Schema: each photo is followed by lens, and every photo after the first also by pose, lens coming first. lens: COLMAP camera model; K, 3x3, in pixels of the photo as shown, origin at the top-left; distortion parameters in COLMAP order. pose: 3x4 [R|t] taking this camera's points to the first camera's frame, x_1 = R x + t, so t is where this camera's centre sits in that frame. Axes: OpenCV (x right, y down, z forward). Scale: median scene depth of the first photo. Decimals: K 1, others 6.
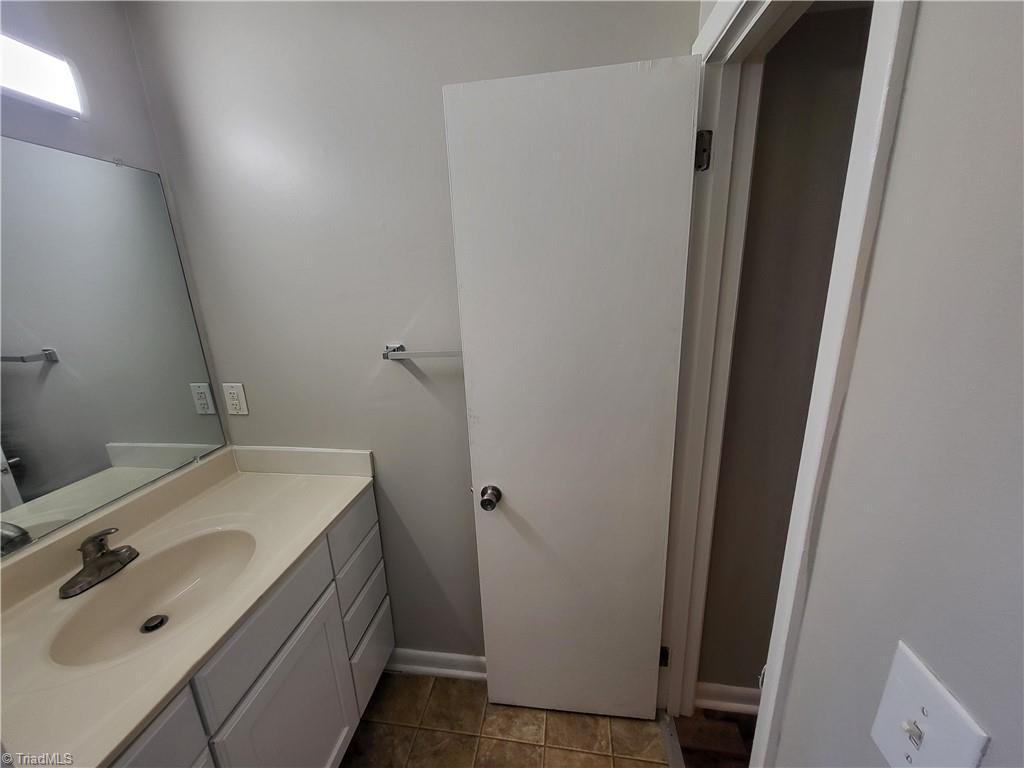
lens RADIAL K [[409.5, 0, 503.2], [0, 409.5, 391.6], [0, 0, 1]] dist [0.001565, 0.000386]
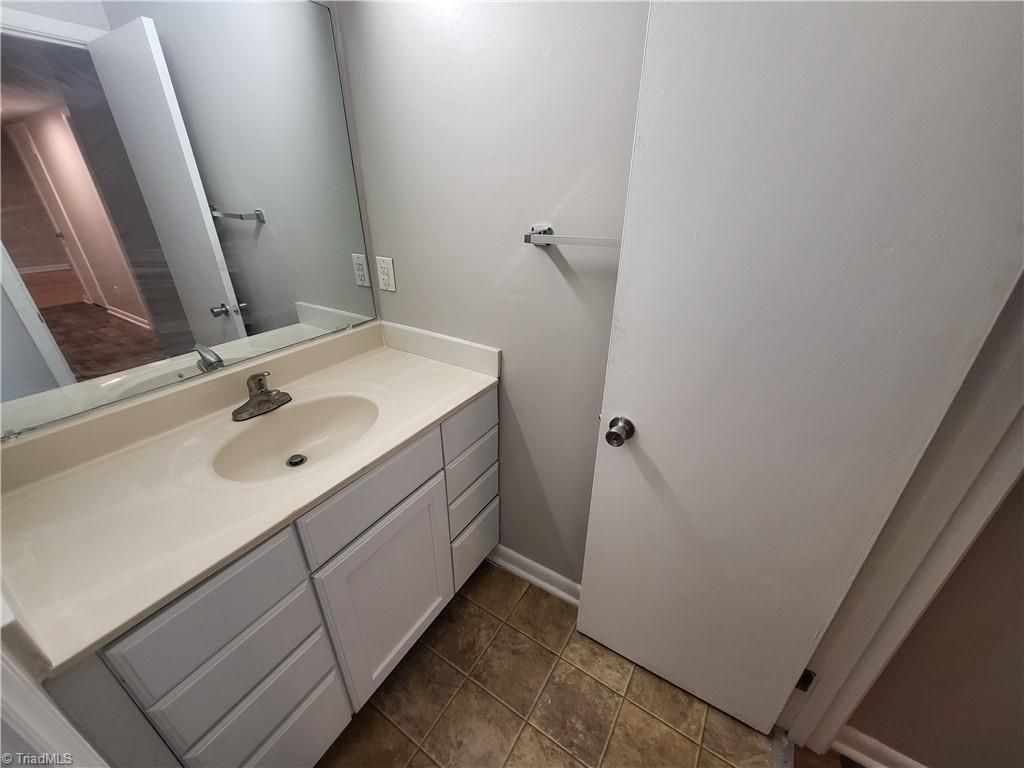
lens RADIAL K [[403.8, 0, 502.1], [0, 403.8, 389.5], [0, 0, 1]] dist [0.001437, -0.000054]
pose [[0.910943, 0.219540, -0.349265, 0.015444], [-0.146515, 0.963613, 0.223569, 0.028093], [0.385638, -0.152486, 0.909962, 0.164877]]
